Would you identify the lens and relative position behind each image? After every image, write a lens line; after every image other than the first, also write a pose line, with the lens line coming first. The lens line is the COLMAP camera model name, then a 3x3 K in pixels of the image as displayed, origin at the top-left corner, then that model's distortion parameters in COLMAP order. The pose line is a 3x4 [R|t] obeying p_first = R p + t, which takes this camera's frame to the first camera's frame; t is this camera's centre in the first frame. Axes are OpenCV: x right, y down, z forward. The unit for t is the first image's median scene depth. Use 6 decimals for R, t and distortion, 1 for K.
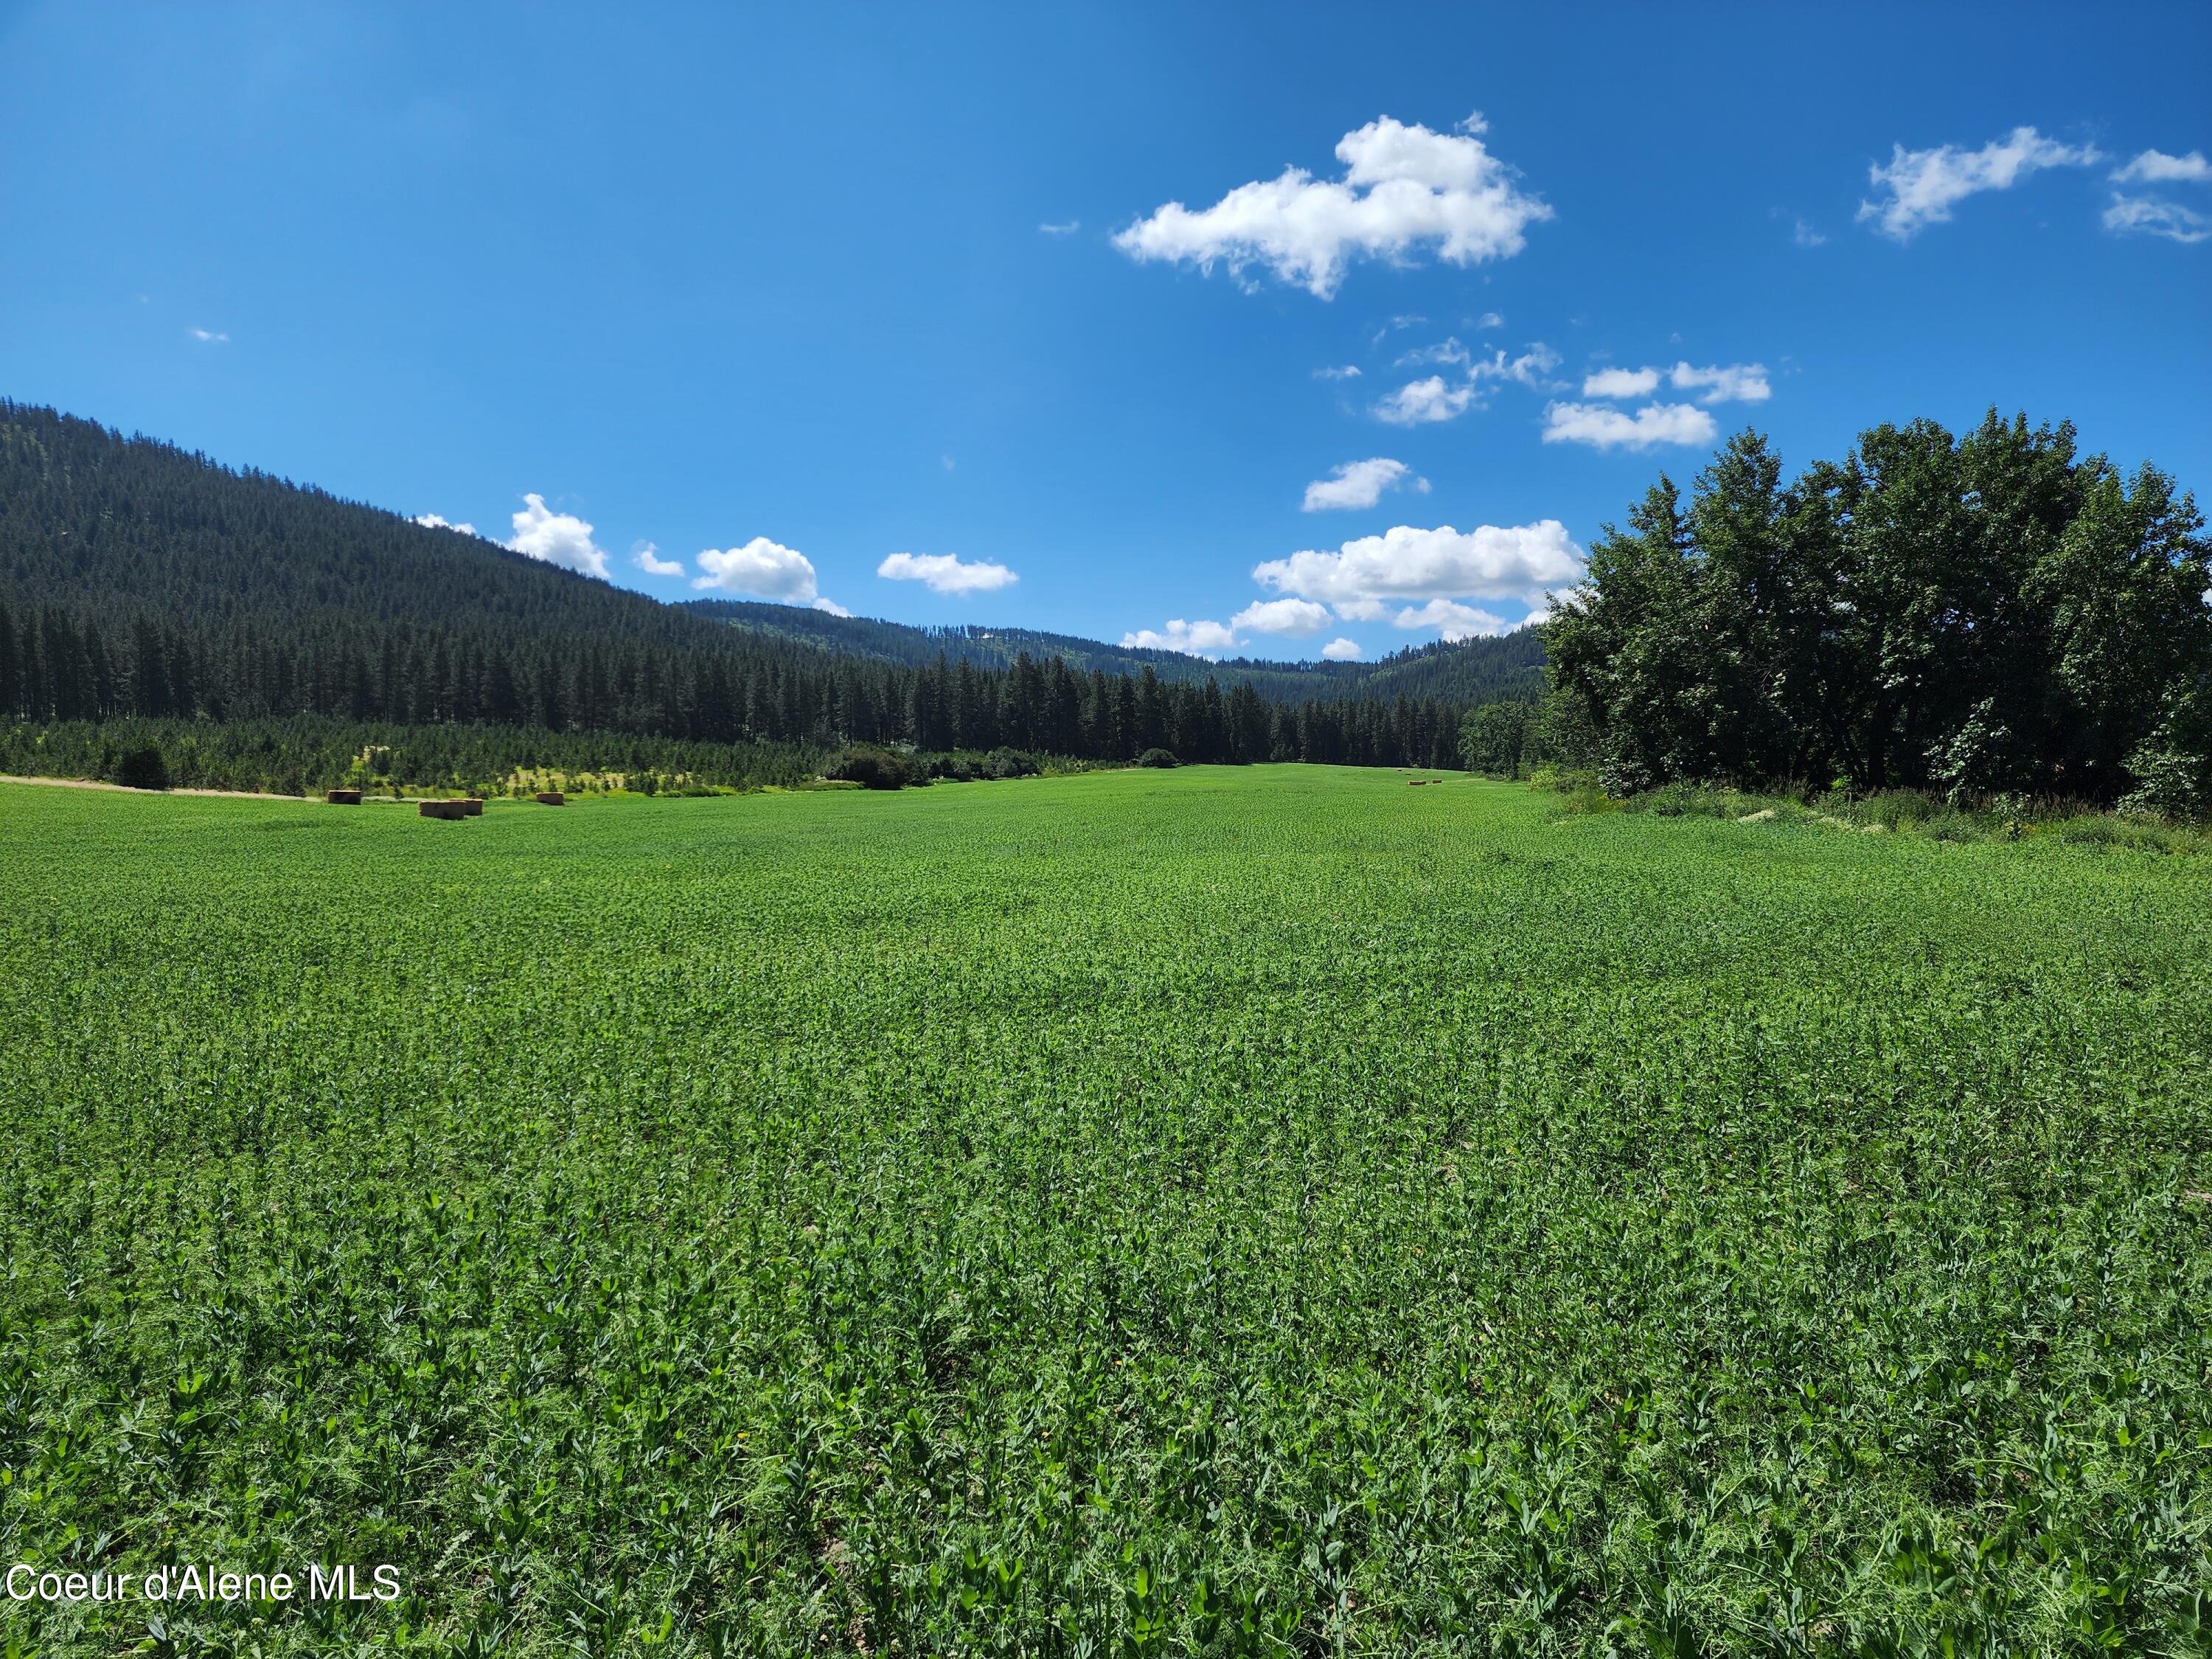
lens RADIAL K [[1457.1, 0, 1084.6], [0, 1457.1, 823.8], [0, 0, 1]] dist [0.073270, -0.068092]
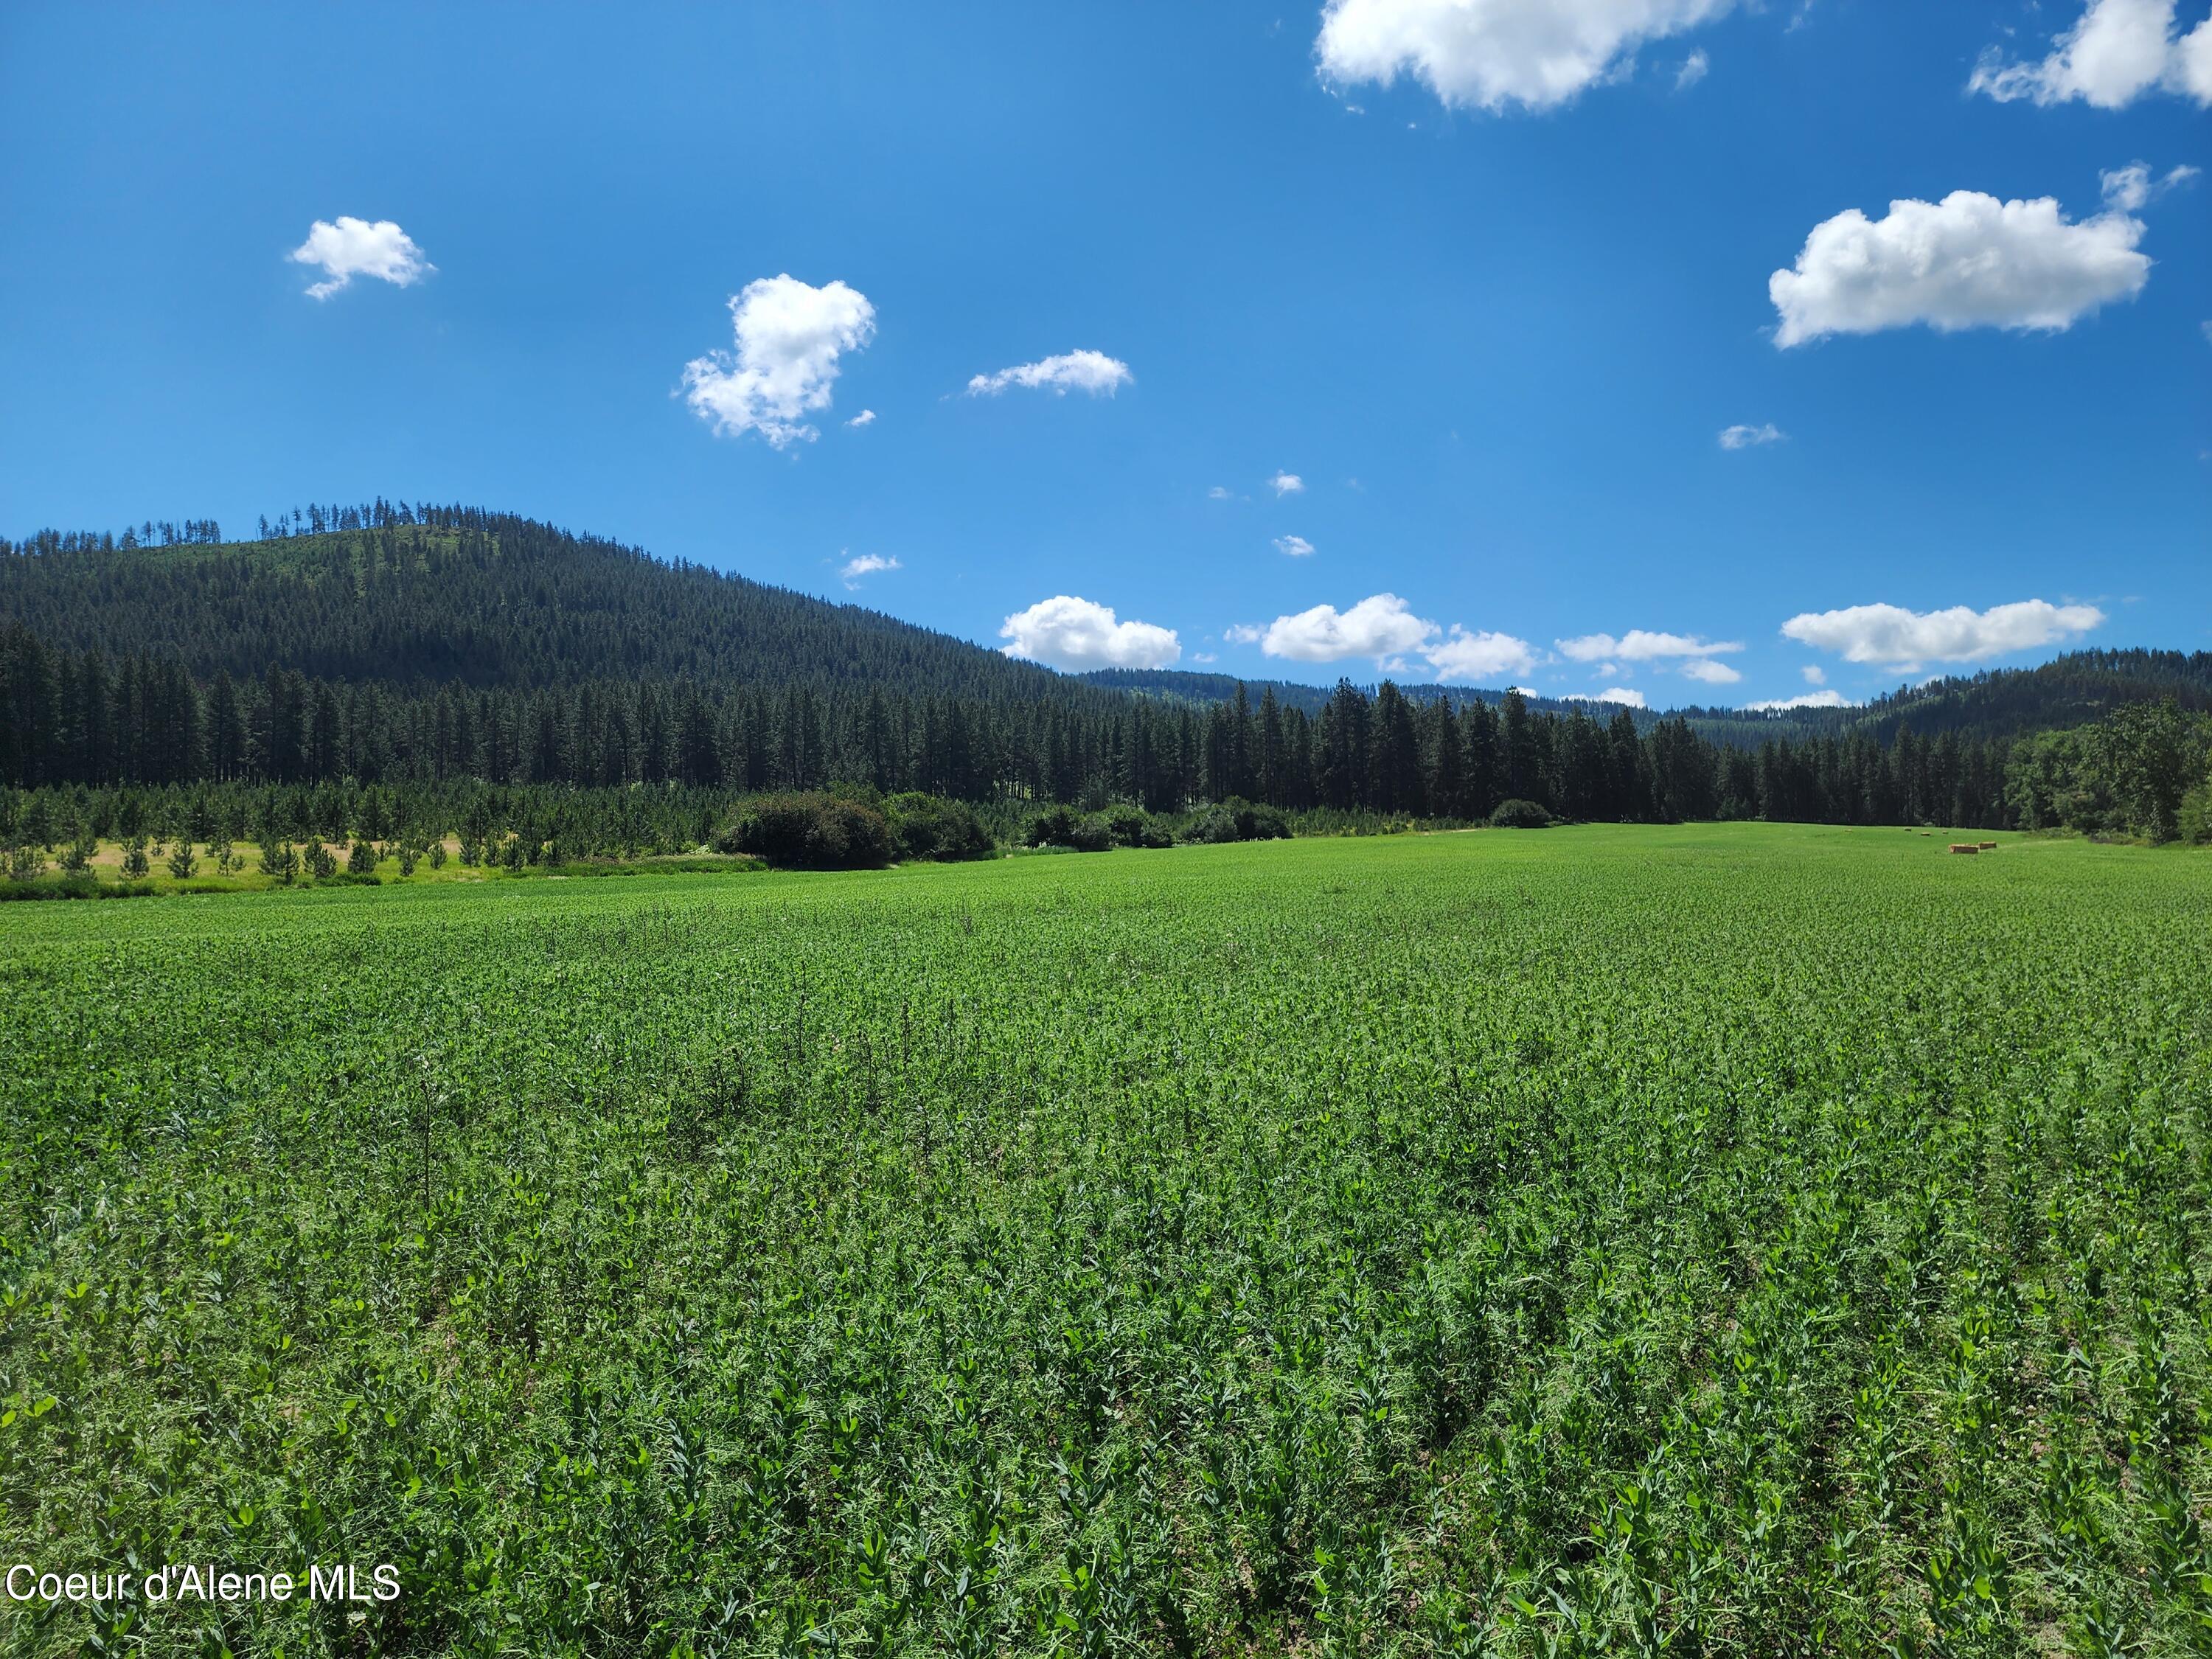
lens RADIAL K [[1457.1, 0, 1099.7], [0, 1457.1, 835.5], [0, 0, 1]] dist [0.073270, -0.068092]
pose [[0.960648, -0.010393, -0.277572, 0.168619], [-0.000238, 0.999269, -0.038240, -0.026174], [0.277767, 0.036802, 0.959943, 0.889710]]
